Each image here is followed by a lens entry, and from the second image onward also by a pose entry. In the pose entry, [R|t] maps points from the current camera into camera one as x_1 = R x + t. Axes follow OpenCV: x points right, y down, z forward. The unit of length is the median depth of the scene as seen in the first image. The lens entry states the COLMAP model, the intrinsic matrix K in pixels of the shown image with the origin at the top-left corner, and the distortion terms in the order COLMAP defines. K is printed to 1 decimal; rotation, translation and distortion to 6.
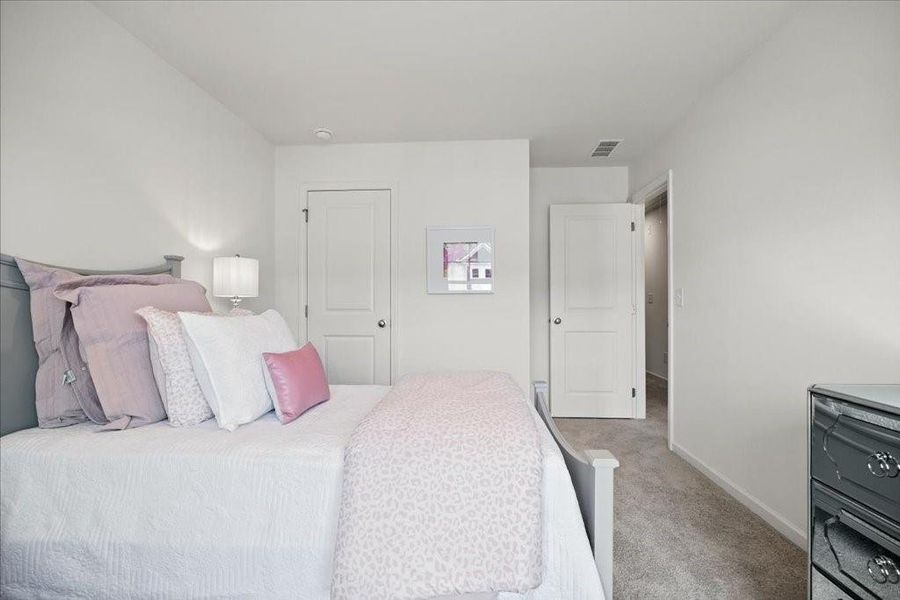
lens RADIAL K [[413.3, 0, 446.4], [0, 413.3, 301.2], [0, 0, 1]] dist [-0.017452, -0.000131]
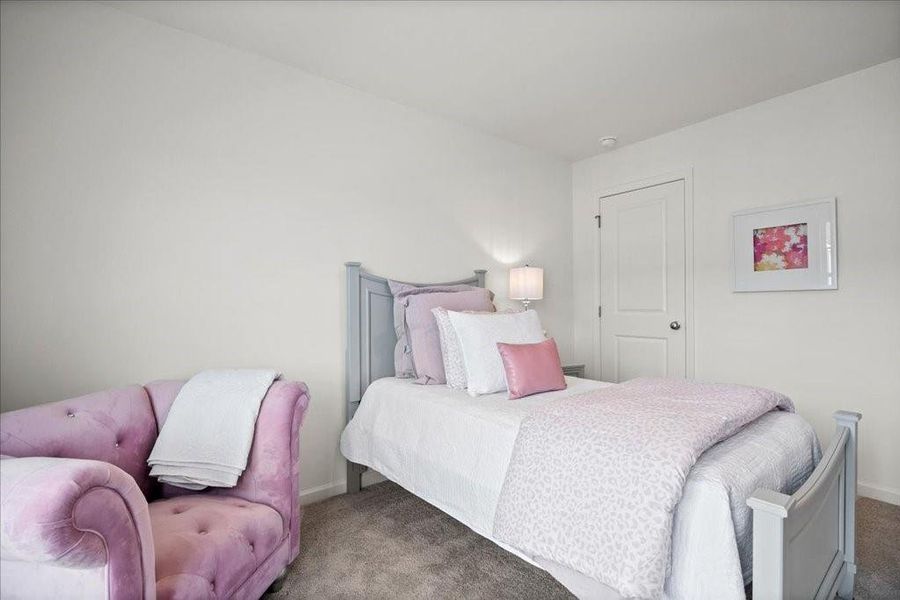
lens RADIAL K [[413.3, 0, 446.4], [0, 413.3, 301.2], [0, 0, 1]] dist [-0.017452, -0.000131]
pose [[0.652018, -0.008151, -0.758159, 0.465783], [0.007200, 0.999964, -0.004558, -0.001078], [0.758169, -0.002487, 0.652053, 0.021532]]
